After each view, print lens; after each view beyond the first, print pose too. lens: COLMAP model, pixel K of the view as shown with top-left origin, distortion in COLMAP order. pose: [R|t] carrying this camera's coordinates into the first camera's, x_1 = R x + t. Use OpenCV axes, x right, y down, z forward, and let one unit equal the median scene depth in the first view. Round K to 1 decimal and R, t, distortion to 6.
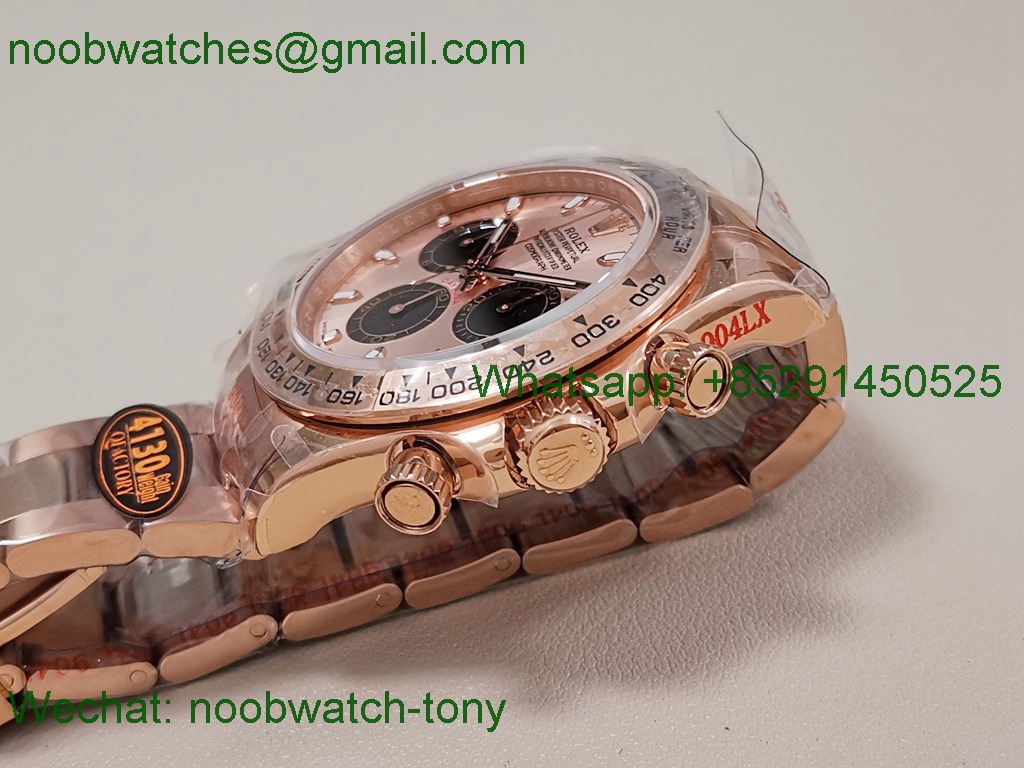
lens RADIAL K [[1699.8, 0, 531.8], [0, 1699.8, 378.3], [0, 0, 1]] dist [0.268118, 0.008067]
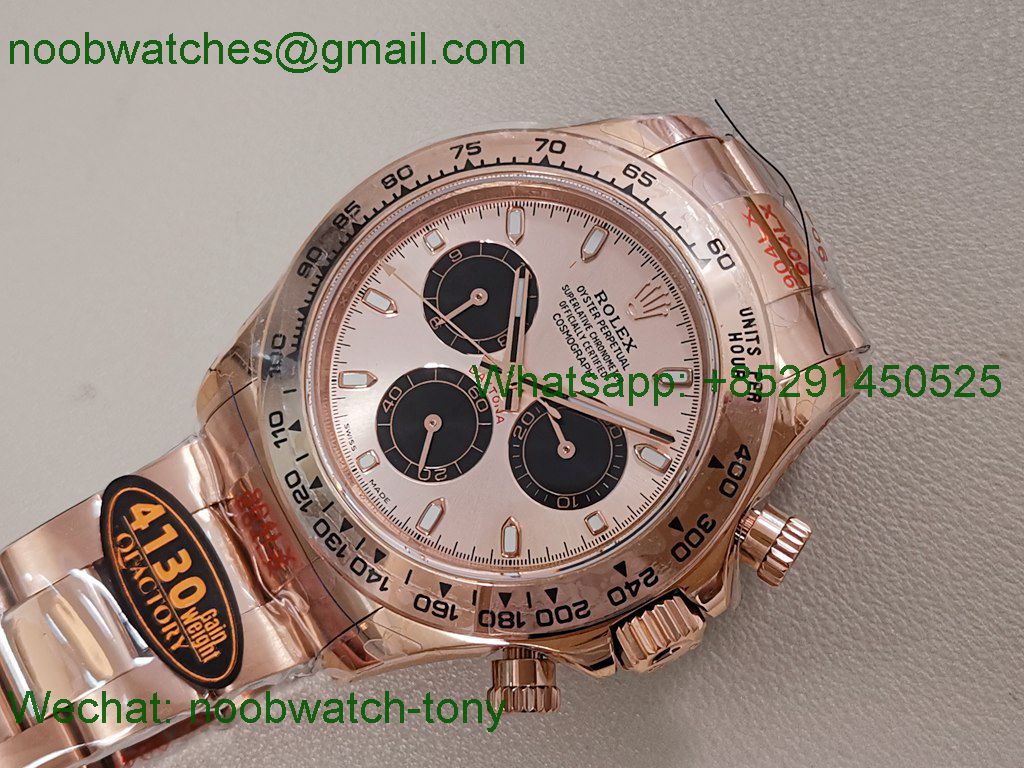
lens RADIAL K [[1699.8, 0, 531.8], [0, 1699.8, 378.3], [0, 0, 1]] dist [0.268118, 0.008067]
pose [[0.952343, -0.185264, 0.242322, -0.249850], [-0.032419, 0.728448, 0.684334, -0.699824], [-0.303301, -0.659576, 0.687726, 0.366301]]
